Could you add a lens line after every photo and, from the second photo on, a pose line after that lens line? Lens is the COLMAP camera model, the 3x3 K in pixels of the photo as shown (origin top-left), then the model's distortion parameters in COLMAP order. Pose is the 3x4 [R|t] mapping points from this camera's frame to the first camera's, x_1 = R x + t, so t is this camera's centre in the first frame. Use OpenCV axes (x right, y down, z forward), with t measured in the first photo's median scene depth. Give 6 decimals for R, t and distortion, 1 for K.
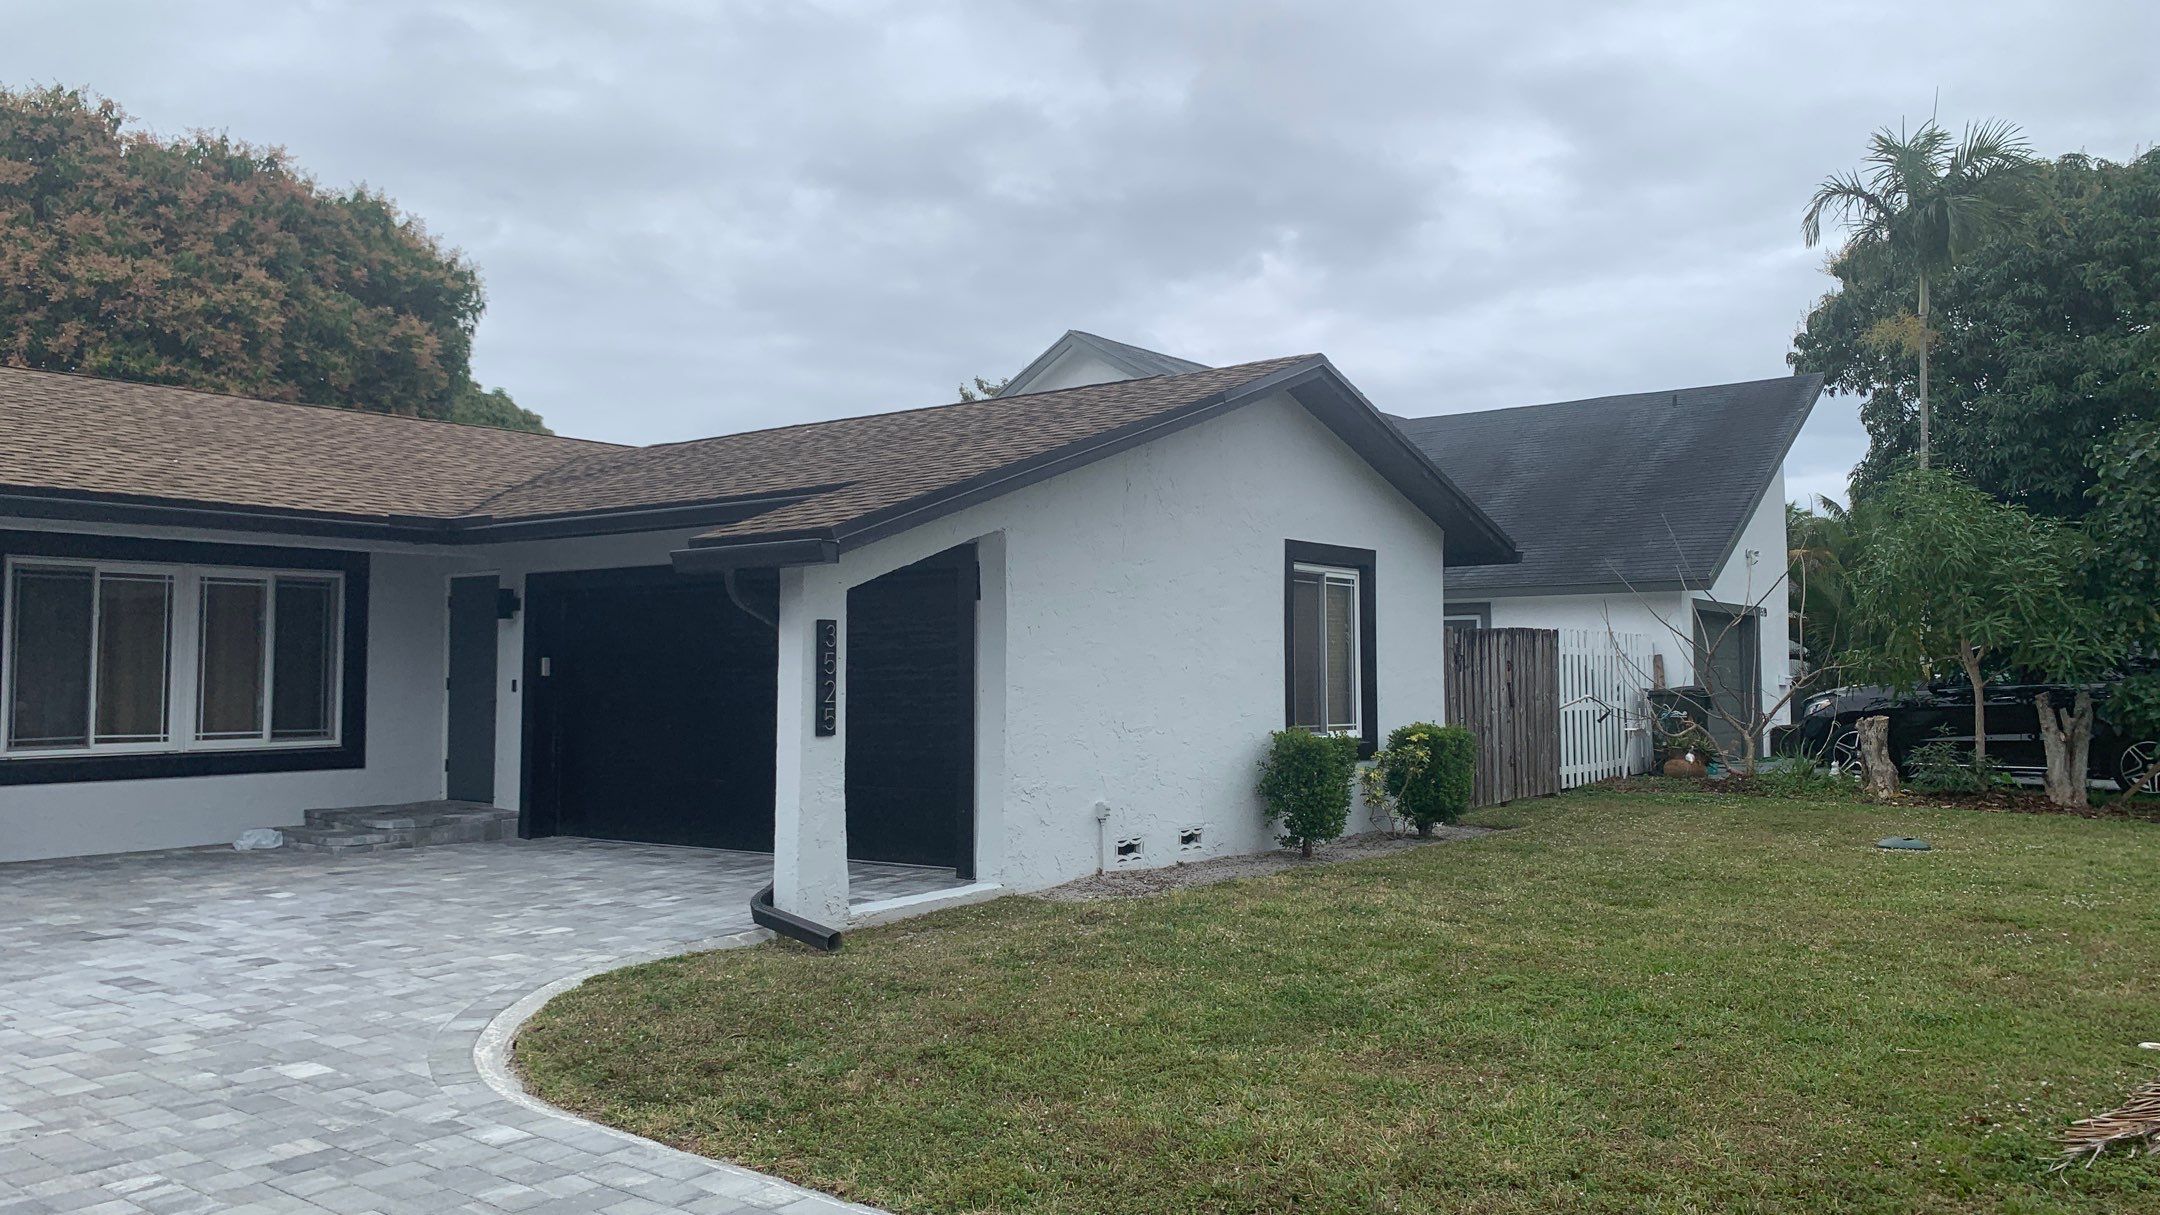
lens RADIAL K [[1656.3, 0, 1097.7], [0, 1656.3, 579.0], [0, 0, 1]] dist [0.006349, 0.001049]
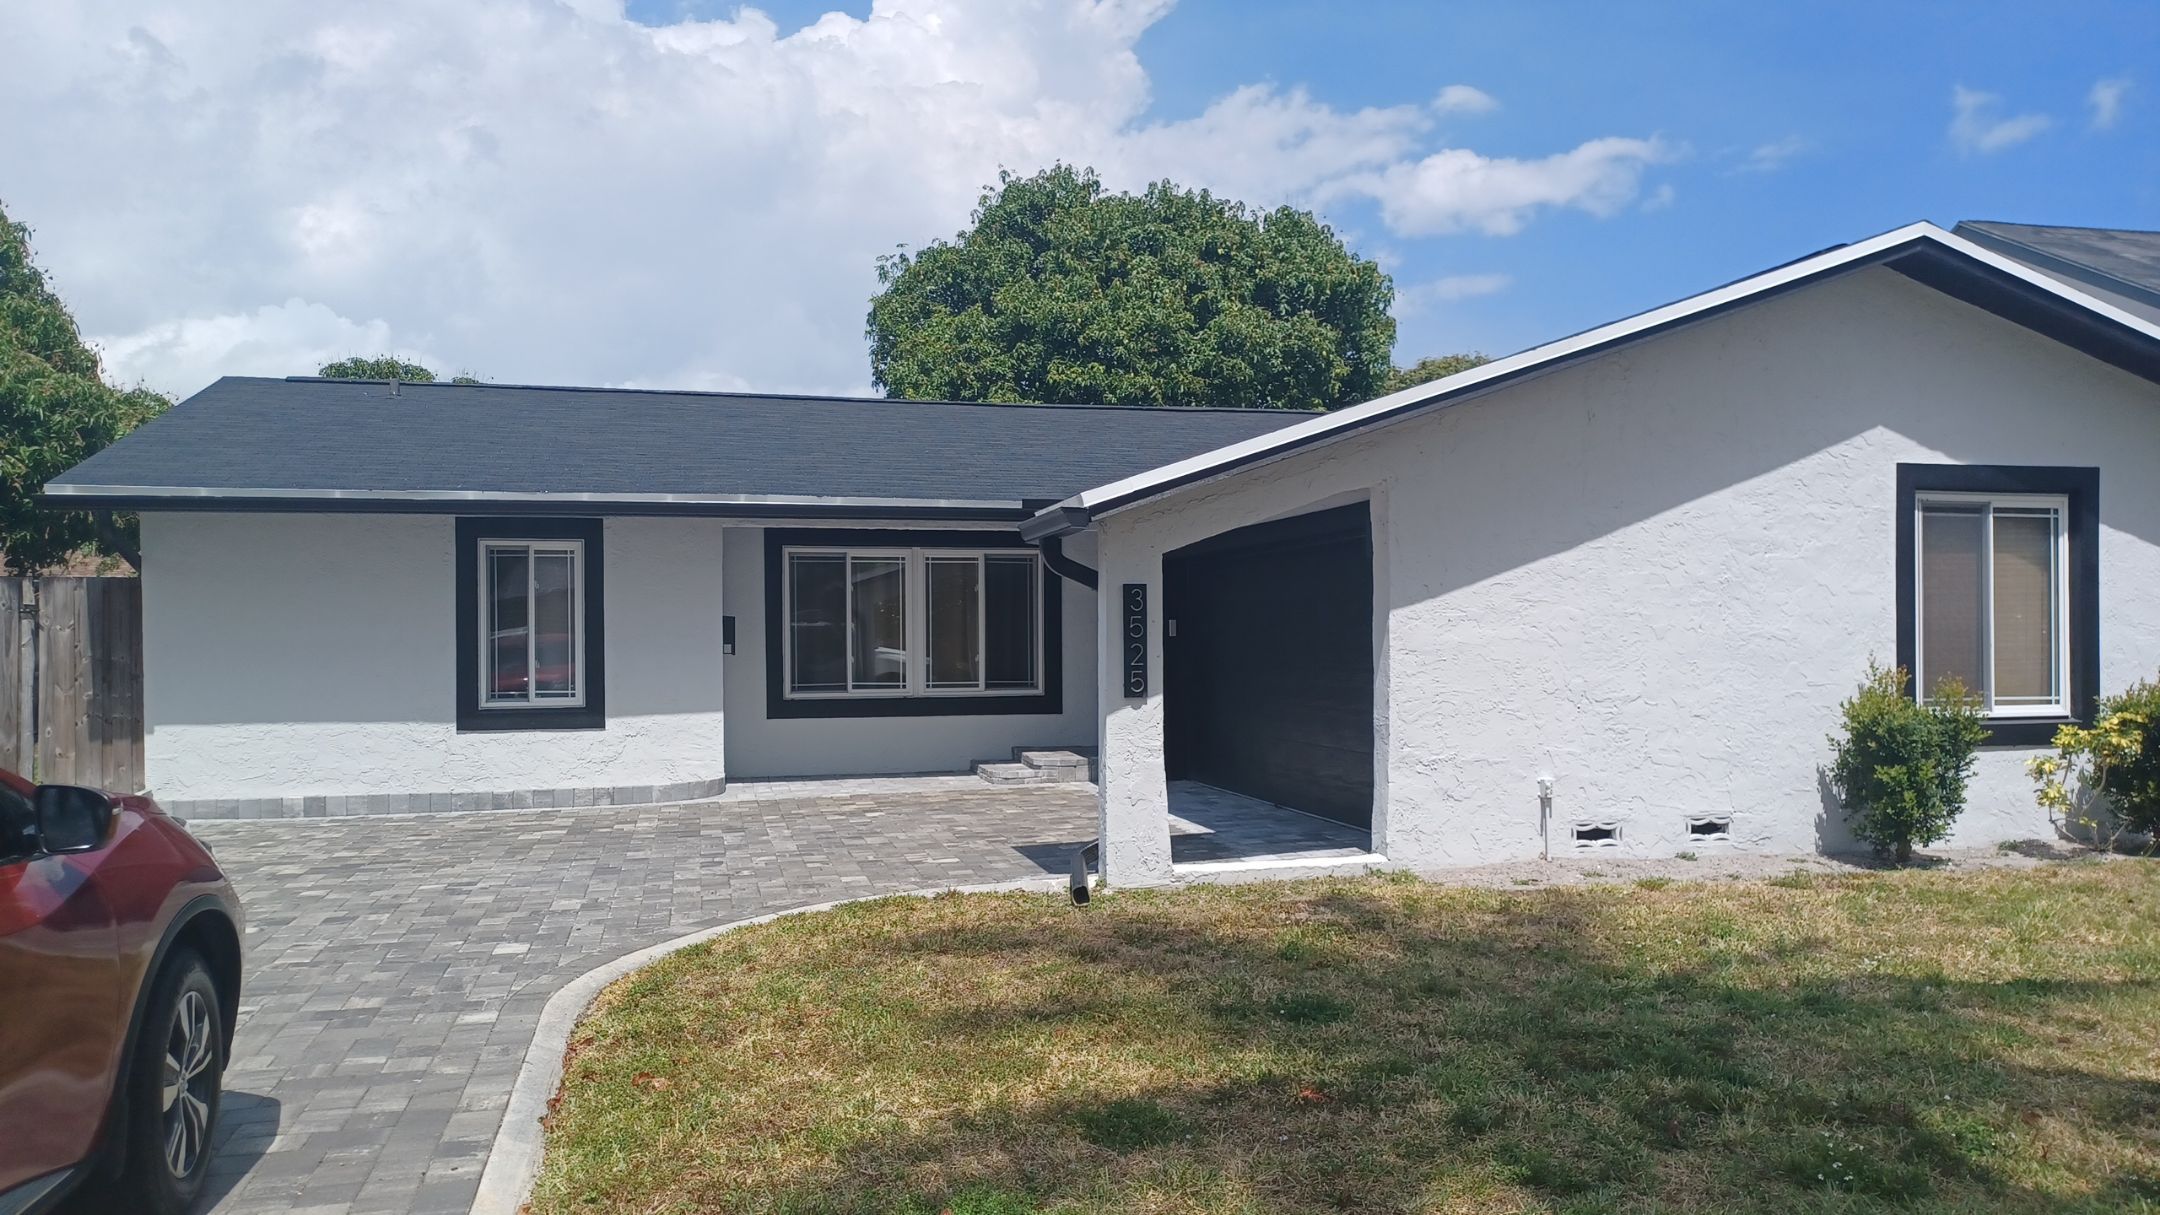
lens RADIAL K [[1566.9, 0, 1090.2], [0, 1566.9, 637.0], [0, 0, 1]] dist [0.072106, -0.077698]
pose [[0.781530, -0.001061, -0.623866, 0.277557], [0.039419, 0.998084, 0.047683, 0.006852], [0.622620, -0.061858, 0.780075, 0.147638]]
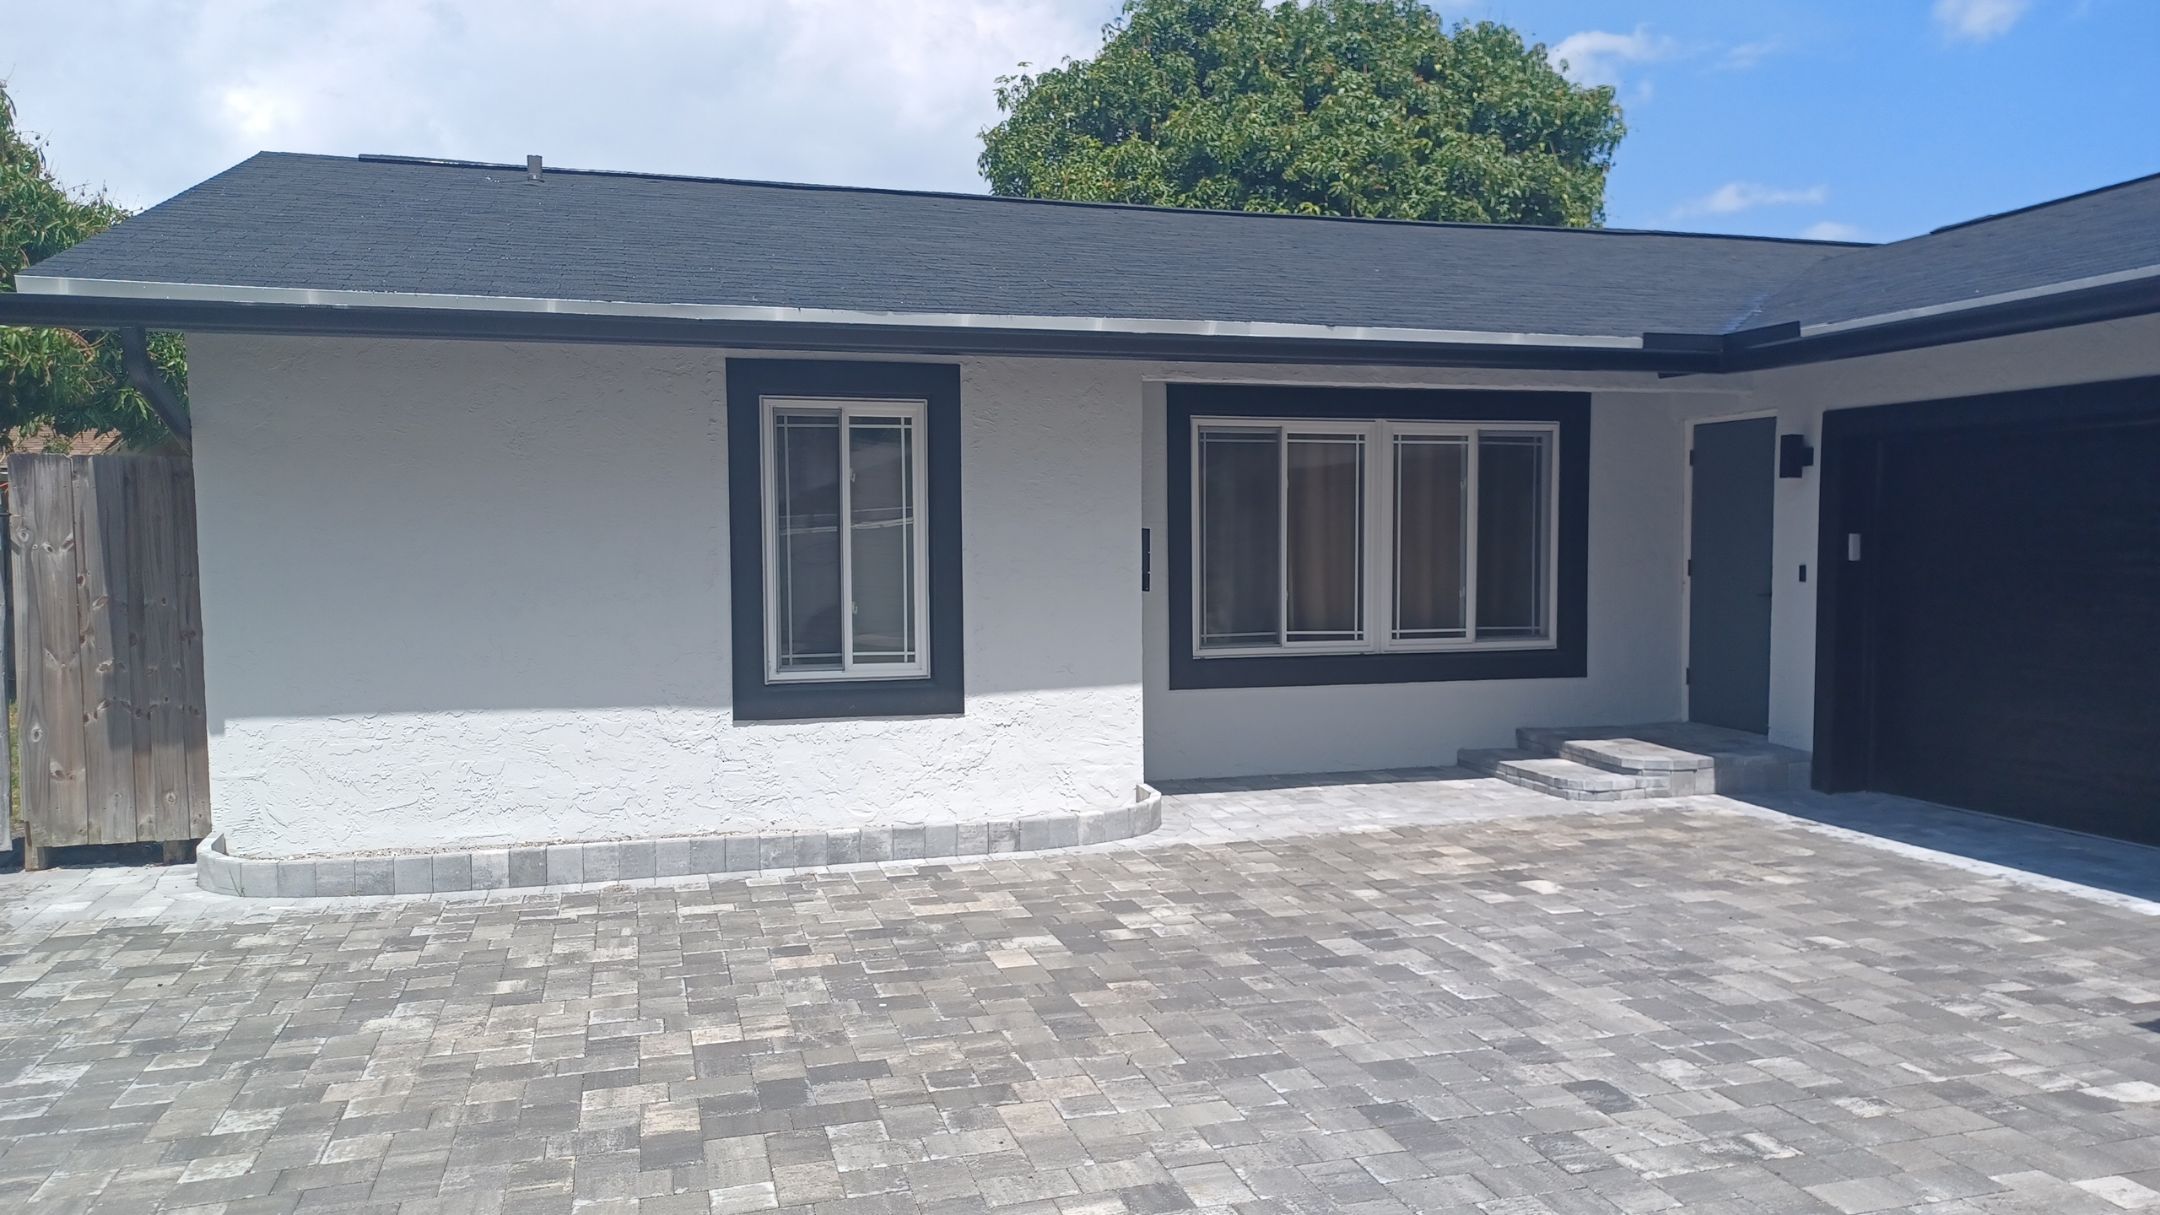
lens RADIAL K [[1584.9, 0, 1089.7], [0, 1584.9, 635.2], [0, 0, 1]] dist [0.073807, -0.068680]
pose [[0.803047, 0.035486, -0.594859, -0.191014], [0.035829, 0.993544, 0.107637, 0.006383], [0.594838, -0.107751, 0.796591, 0.279969]]
